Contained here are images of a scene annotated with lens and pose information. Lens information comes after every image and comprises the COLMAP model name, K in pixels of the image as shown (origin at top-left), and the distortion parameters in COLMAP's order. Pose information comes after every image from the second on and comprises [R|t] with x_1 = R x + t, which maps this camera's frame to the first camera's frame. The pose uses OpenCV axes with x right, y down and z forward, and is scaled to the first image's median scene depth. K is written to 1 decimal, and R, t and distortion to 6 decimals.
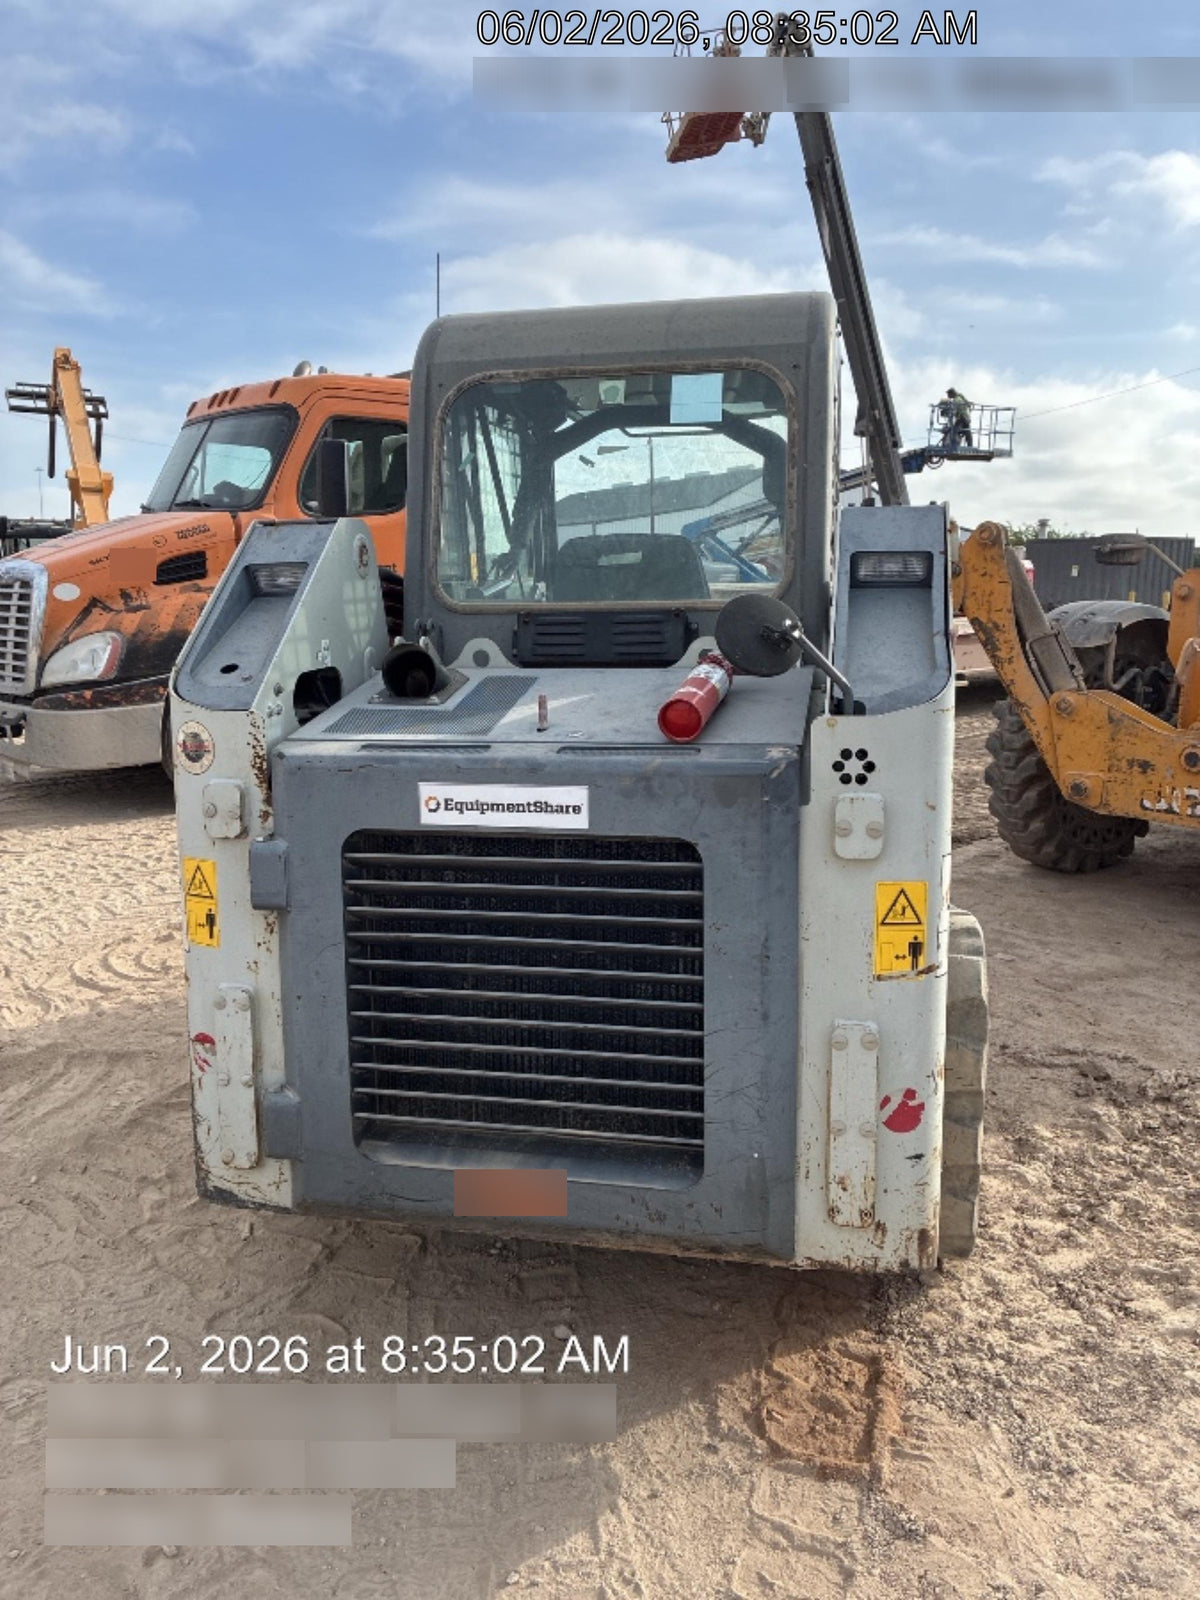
lens RADIAL K [[1218.4, 0, 600.0], [0, 1218.4, 800.0], [0, 0, 1]] dist [-0.003425, 0.000476]
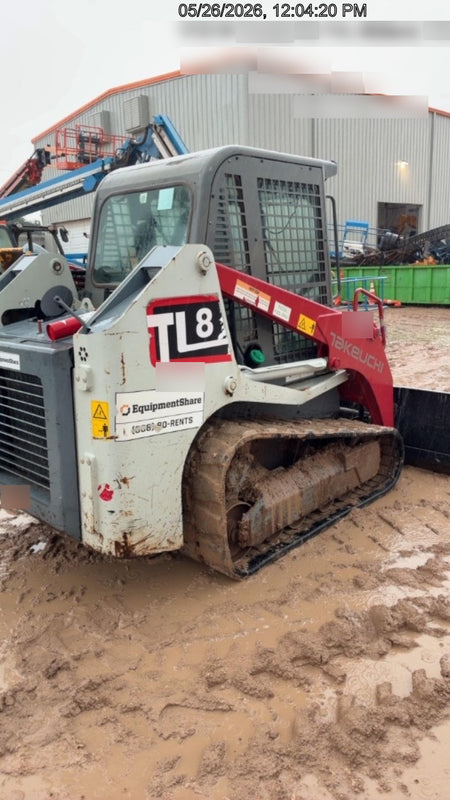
lens RADIAL K [[568.7, 0, 225.0], [0, 568.7, 400.0], [0, 0, 1]] dist [0.025356, -0.000862]
pose [[0.863174, 0.110804, -0.492599, 1.026778], [-0.081675, 0.993416, 0.080340, -0.050369], [0.498257, -0.029114, 0.866540, 0.103690]]
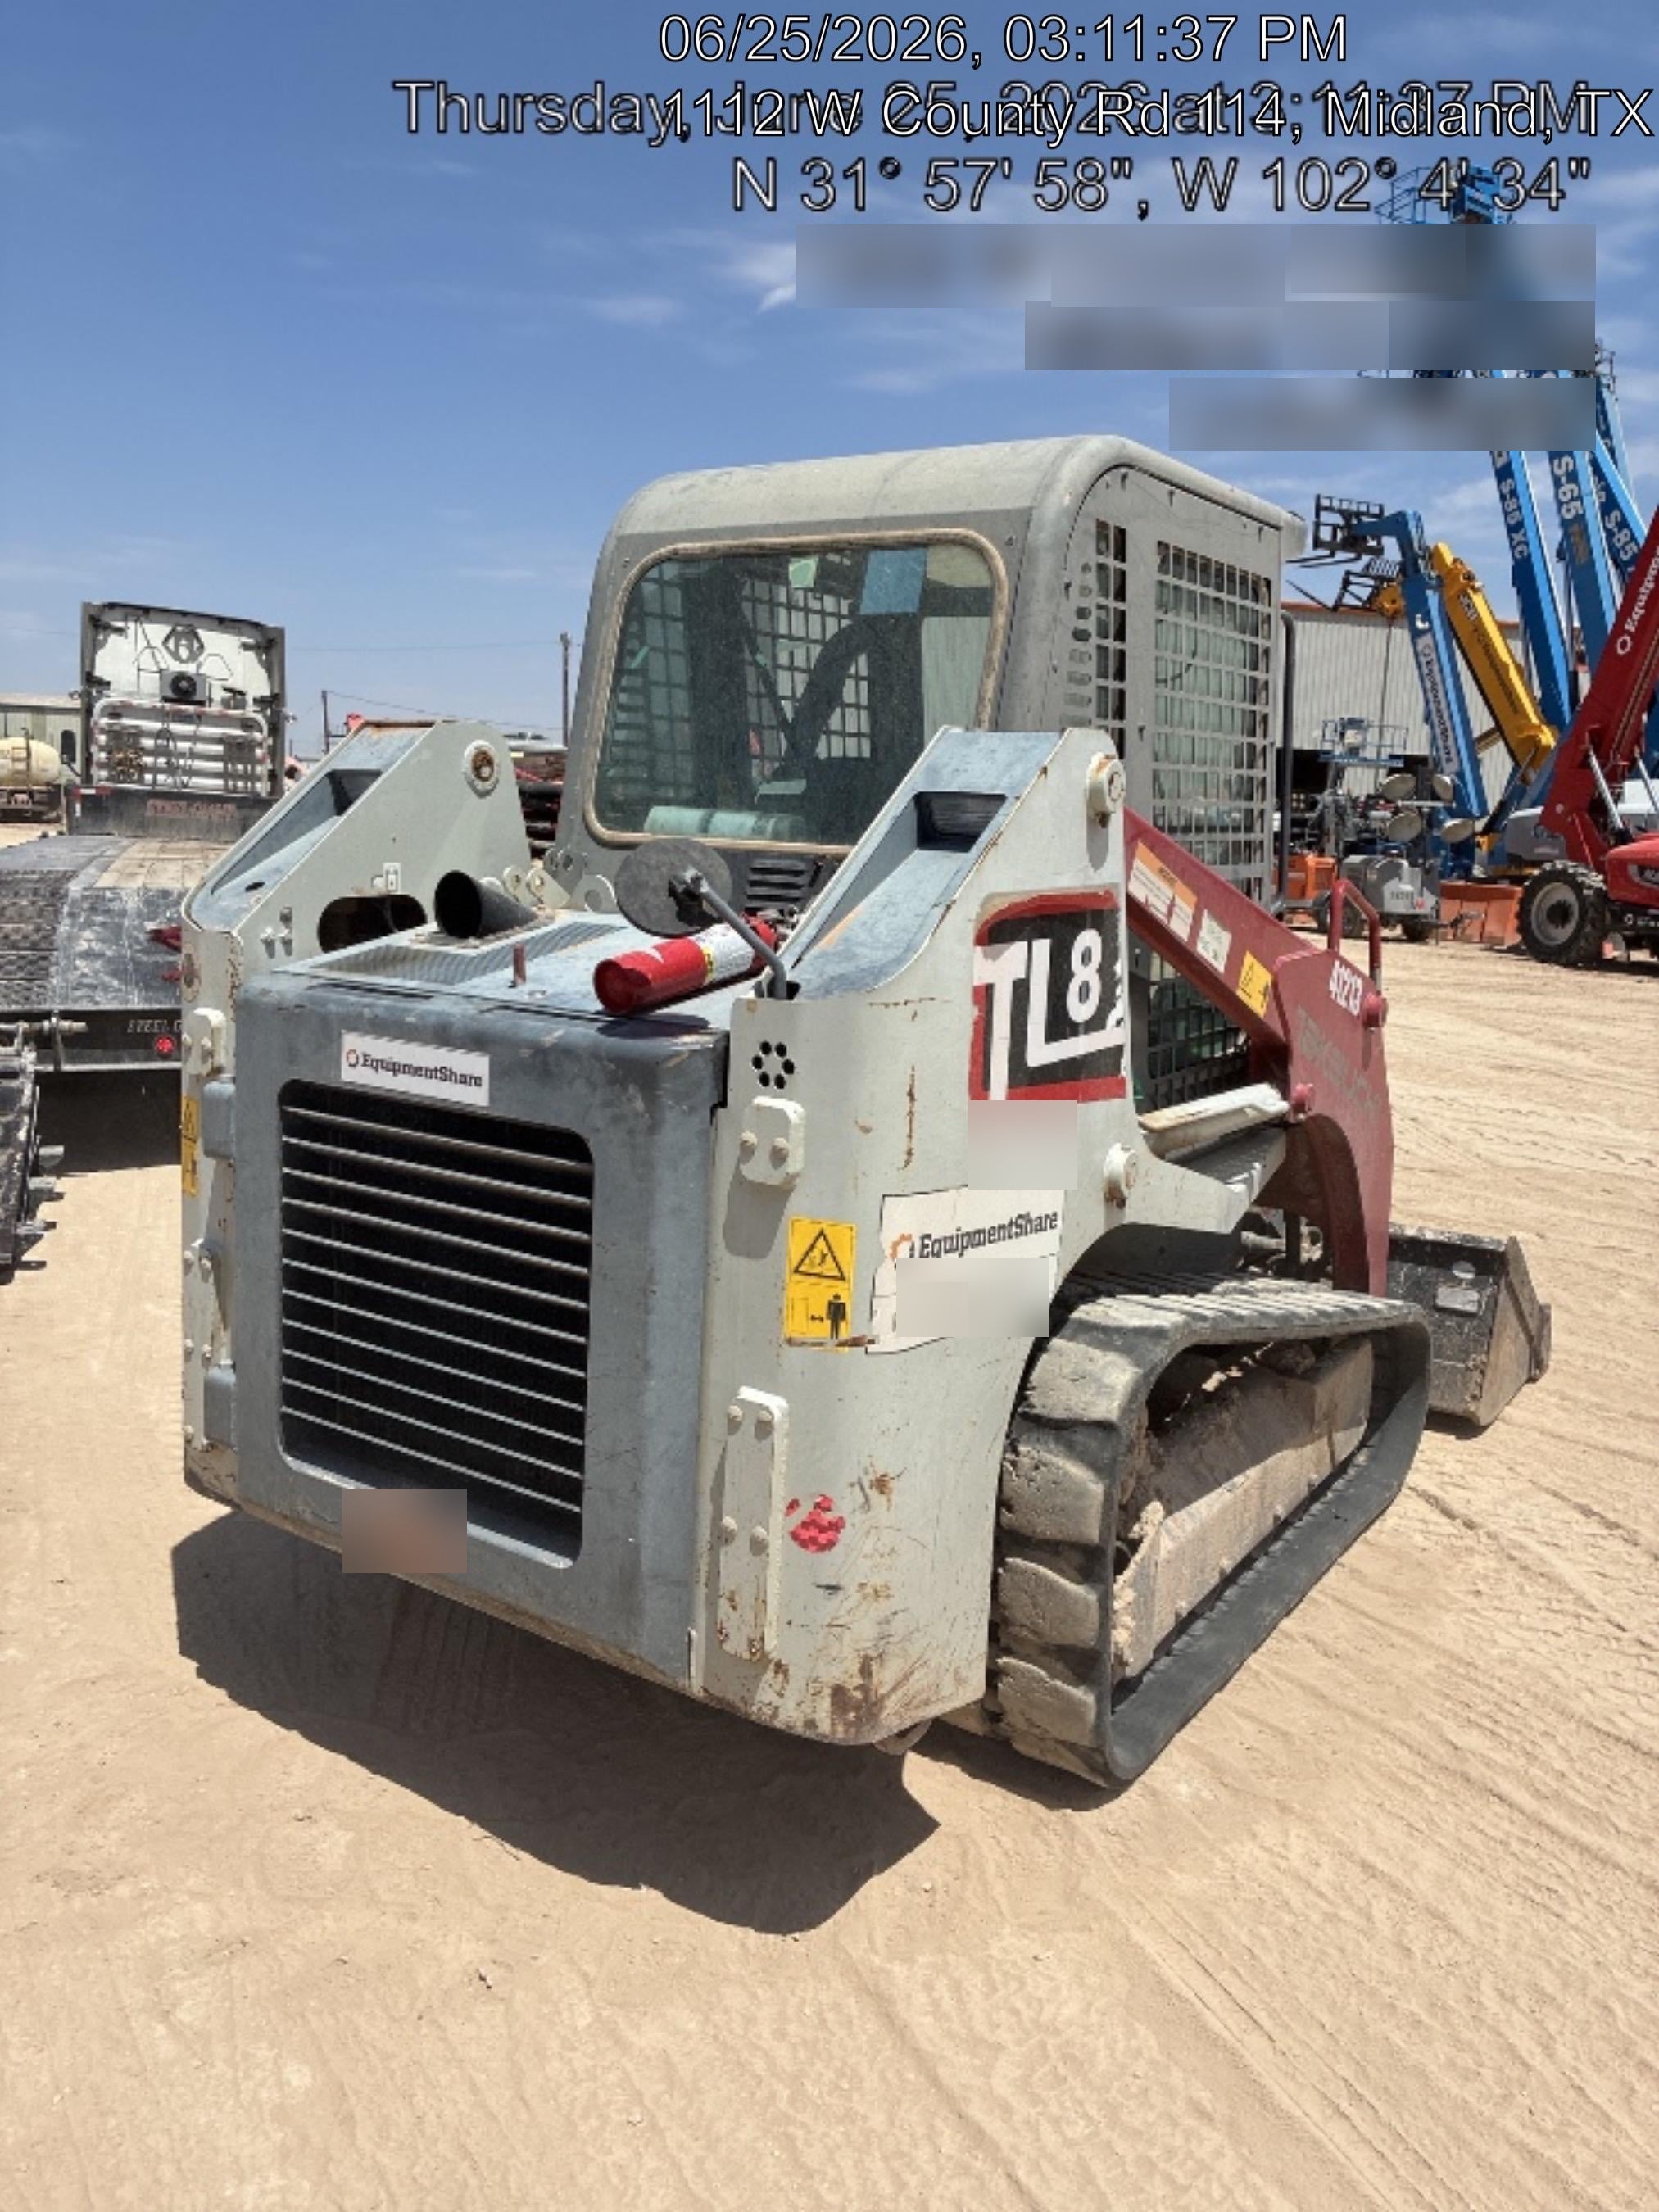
lens RADIAL K [[1700.5, 0, 829.5], [0, 1700.5, 1106.0], [0, 0, 1]] dist [0.024726, 0.002399]
pose [[0.932048, 0.115057, -0.343583, 0.595573], [-0.117090, 0.993010, 0.014898, -0.020850], [0.342895, 0.026345, 0.939004, -0.007197]]
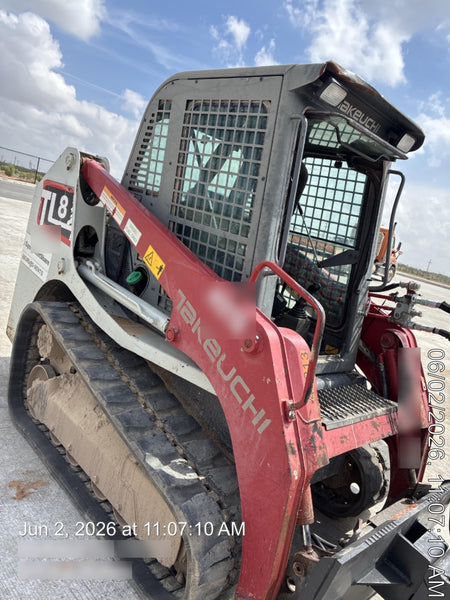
lens RADIAL K [[461.3, 0, 225.0], [0, 461.3, 300.0], [0, 0, 1]] dist [0.024726, 0.002399]
pose [[-0.535680, 0.031050, -0.843850, 1.227325], [-0.391538, 0.876273, 0.280793, -0.440419], [0.748161, 0.480814, -0.457244, 2.289834]]
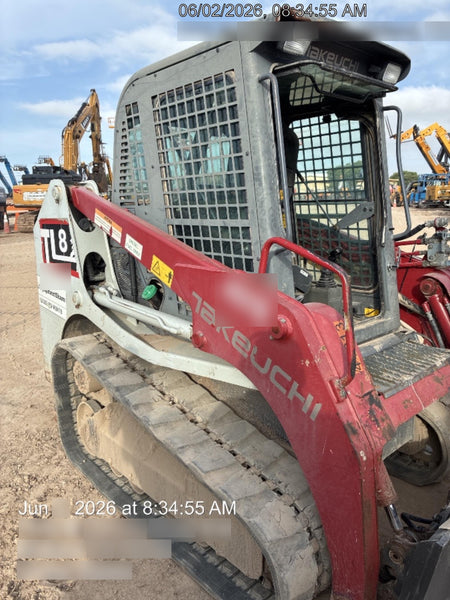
lens RADIAL K [[461.3, 0, 225.0], [0, 461.3, 300.0], [0, 0, 1]] dist [0.024726, 0.002399]
pose [[-0.567308, 0.187749, -0.801818, 1.161989], [-0.131137, 0.940643, 0.313039, -0.430481], [0.812997, 0.282737, -0.509014, 2.287264]]
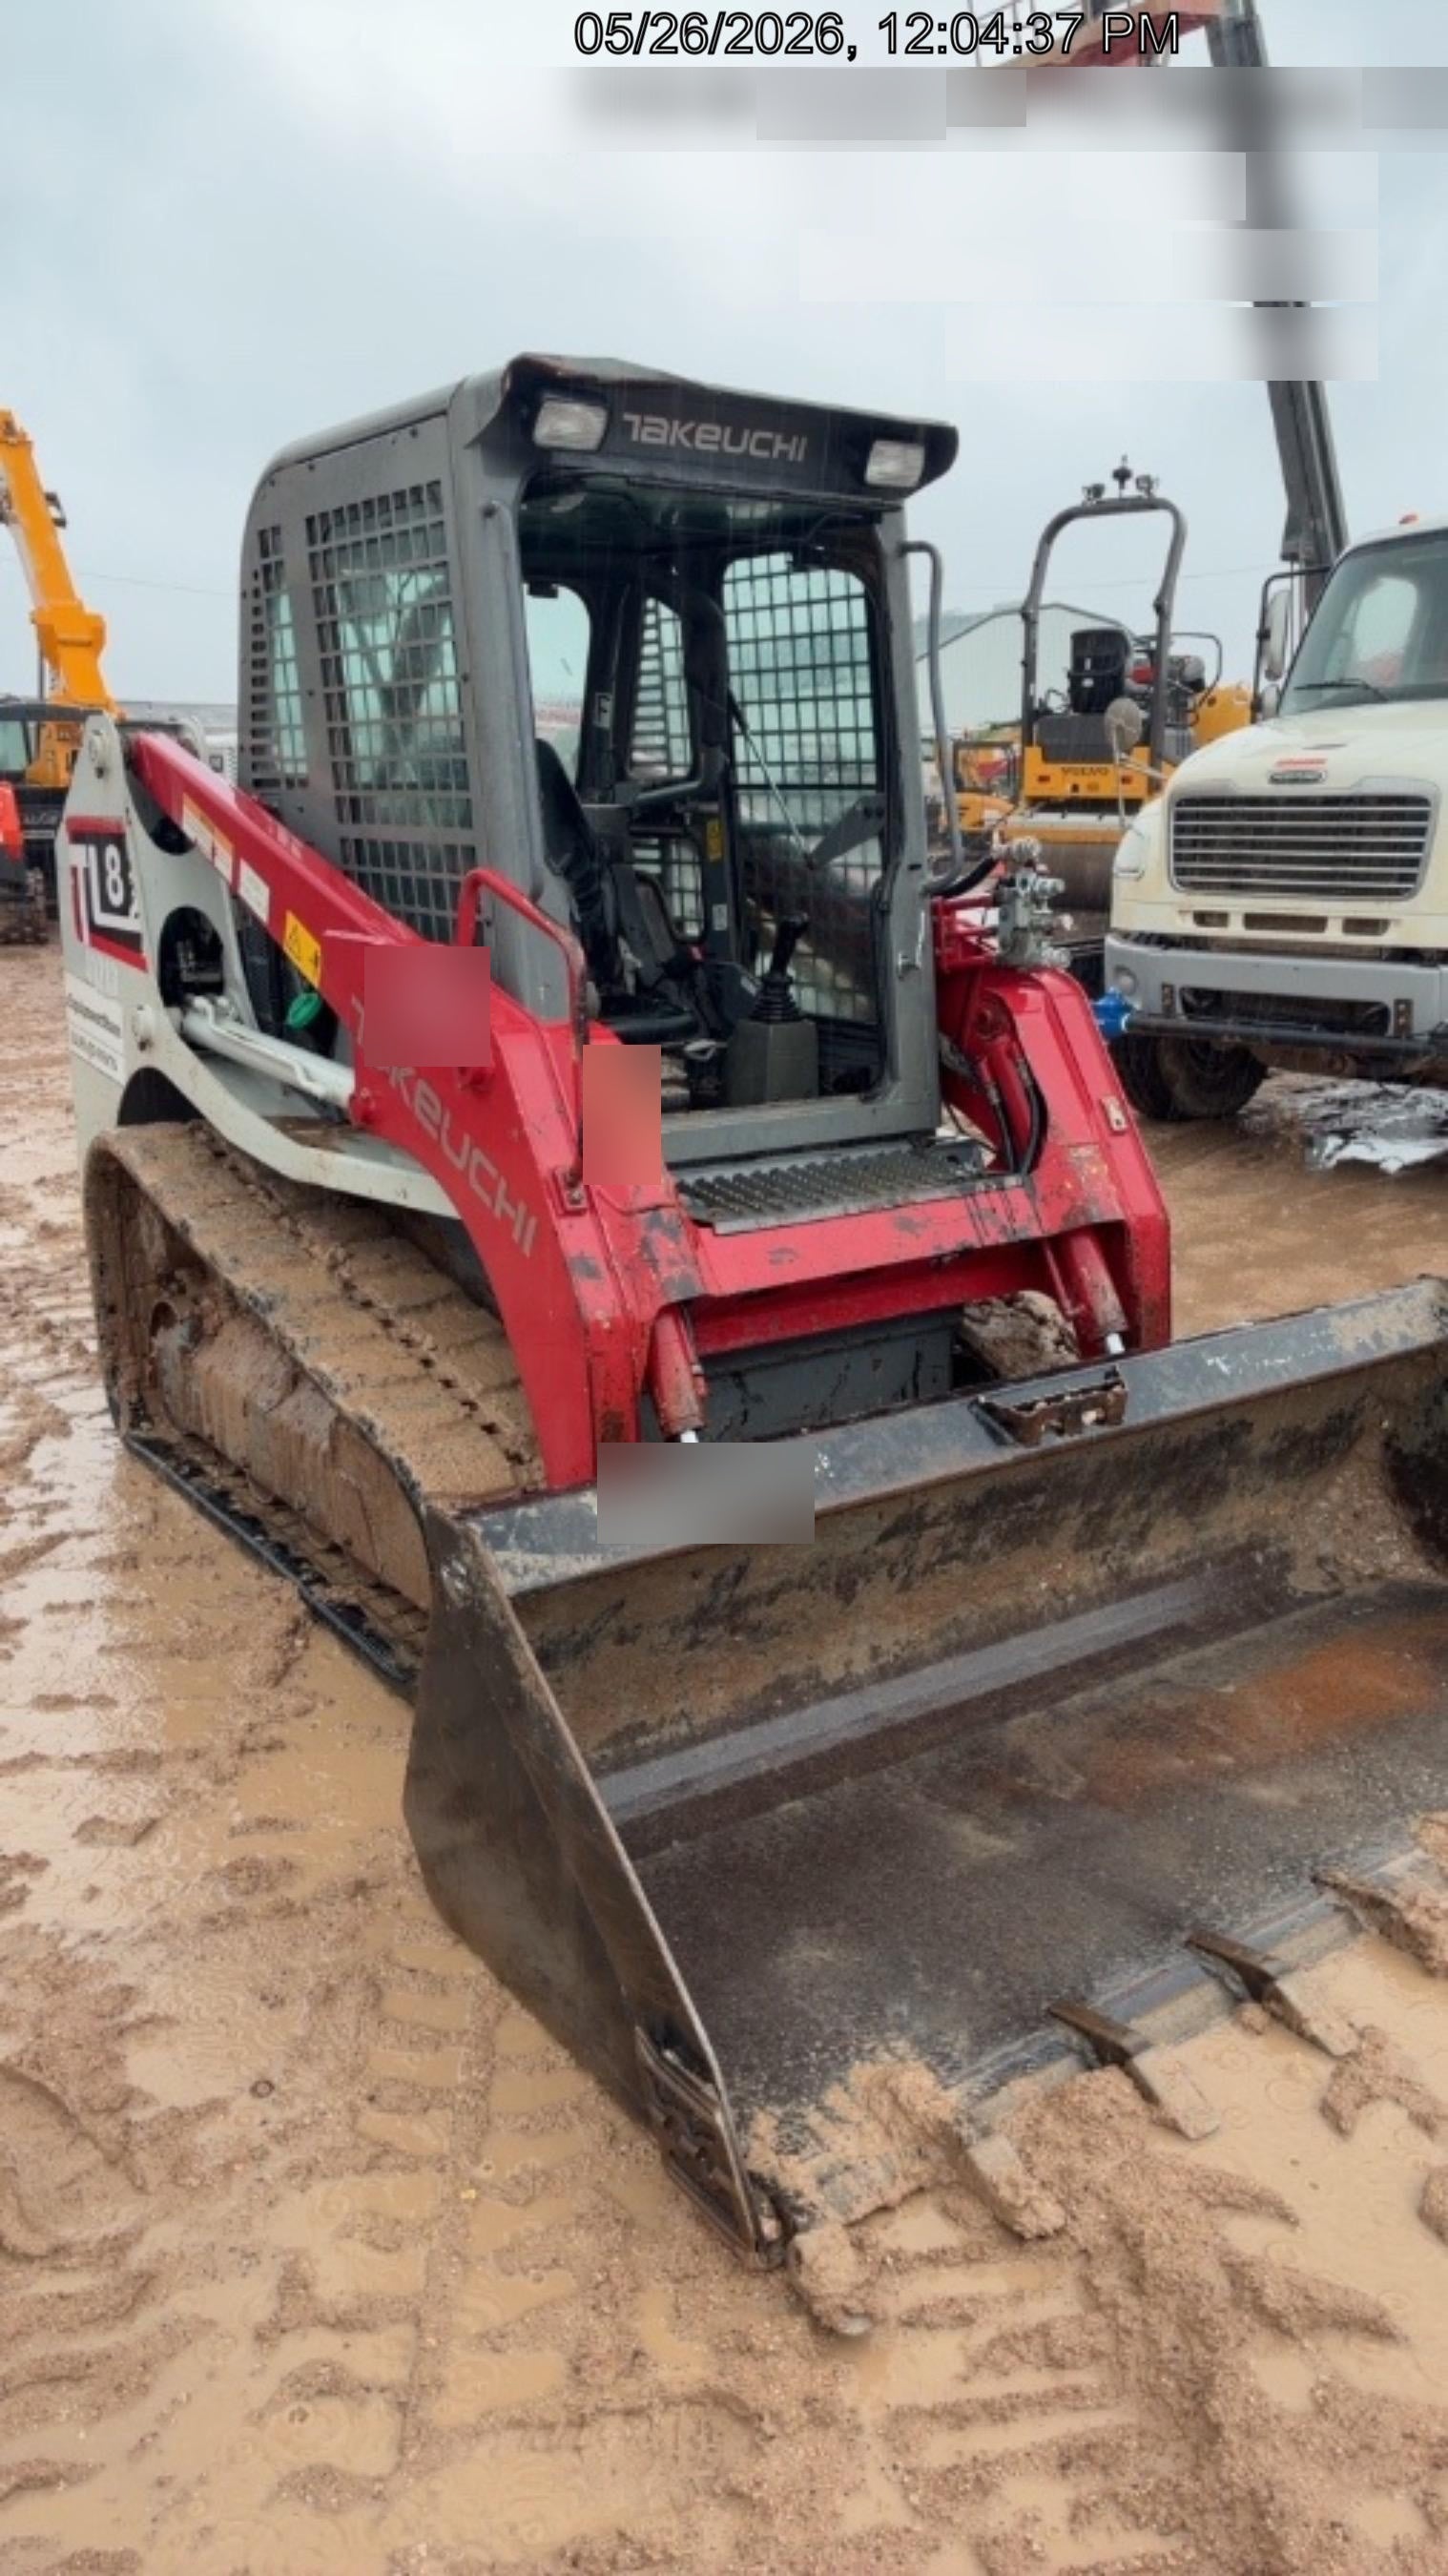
lens RADIAL K [[1831.0, 0, 724.0], [0, 1831.0, 1288.0], [0, 0, 1]] dist [0.025356, -0.000862]
pose [[-0.662799, 0.210887, -0.718488, 1.449772], [-0.135176, 0.910060, 0.391814, -0.590704], [0.736495, 0.356816, -0.574680, 3.027897]]
